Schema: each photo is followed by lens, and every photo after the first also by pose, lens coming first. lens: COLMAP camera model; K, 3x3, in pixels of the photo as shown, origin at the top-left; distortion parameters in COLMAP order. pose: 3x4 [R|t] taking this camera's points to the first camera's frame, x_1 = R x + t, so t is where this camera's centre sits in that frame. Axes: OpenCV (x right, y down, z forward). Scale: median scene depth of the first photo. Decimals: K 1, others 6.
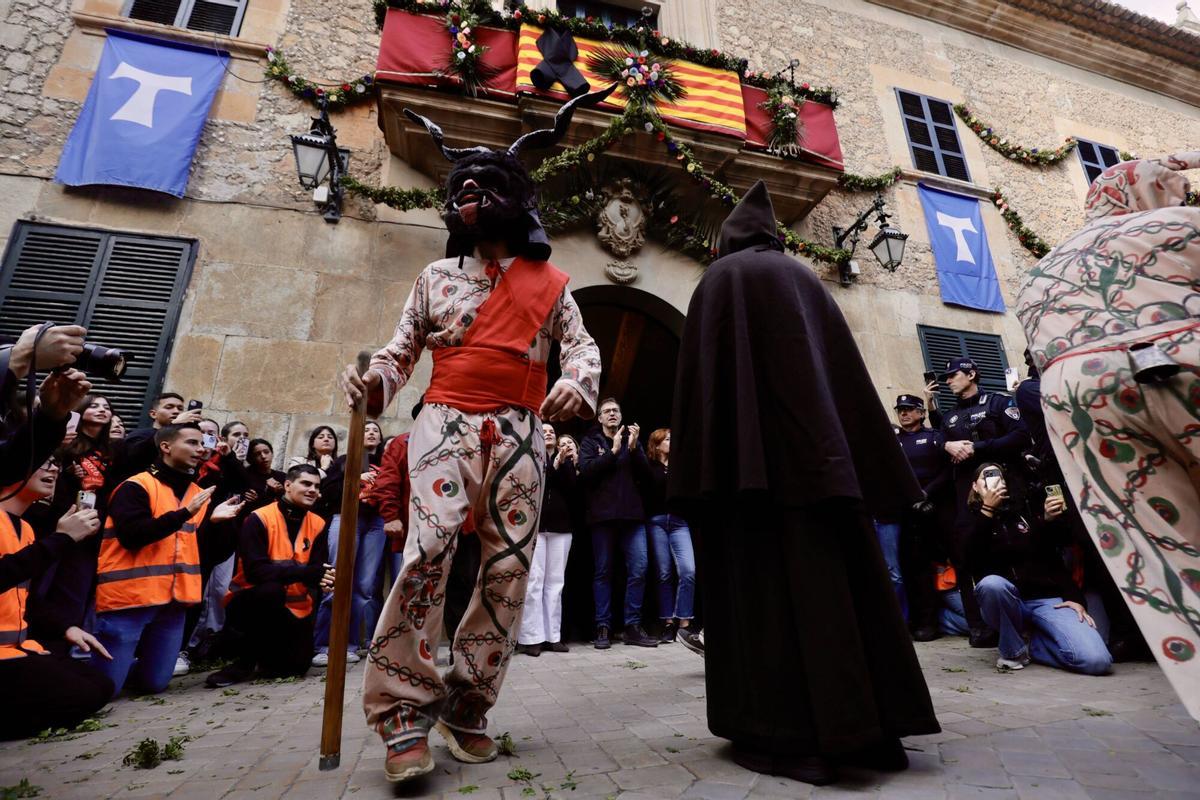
lens RADIAL K [[545.2, 0, 613.8], [0, 545.2, 404.5], [0, 0, 1]] dist [-0.040895, 0.009330]
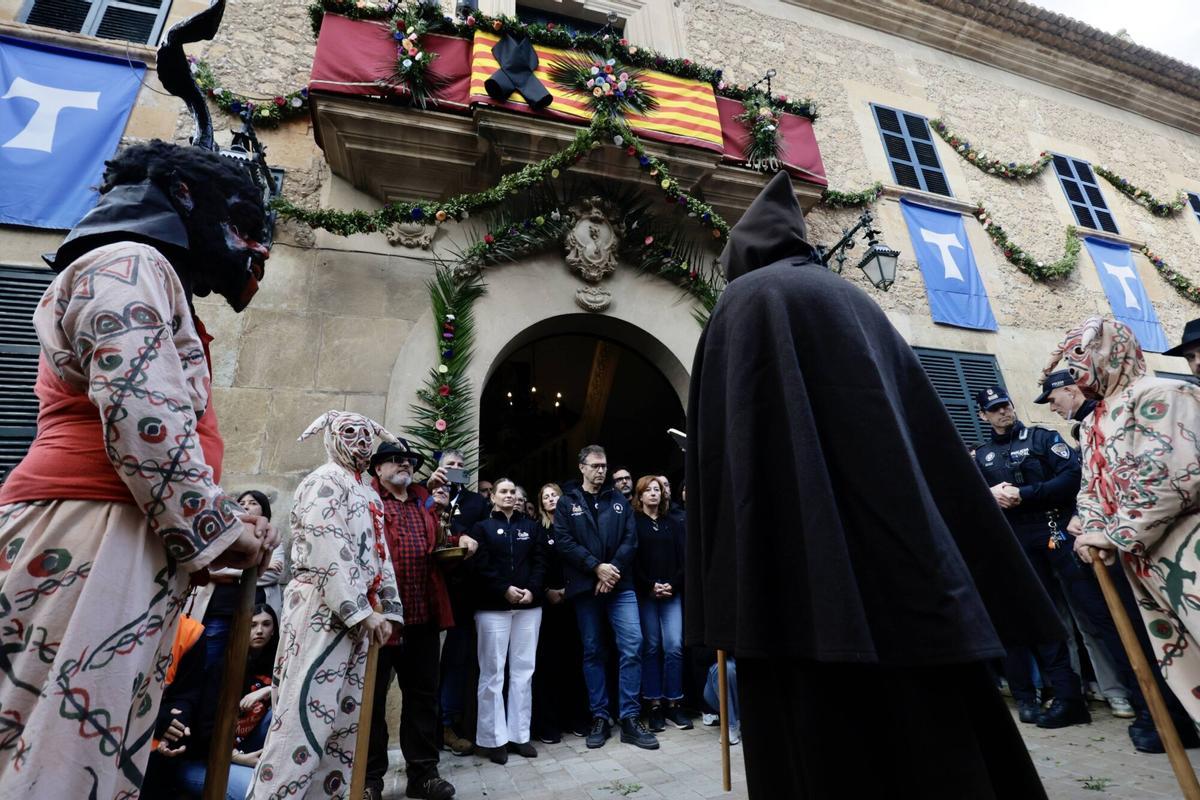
lens RADIAL K [[545.2, 0, 612.2], [0, 545.2, 406.2], [0, 0, 1]] dist [-0.040895, 0.009330]
pose [[0.998672, -0.030676, 0.041382, 0.002607], [0.032319, 0.998691, -0.039648, -0.027511], [-0.040111, 0.040933, 0.998356, 0.099978]]
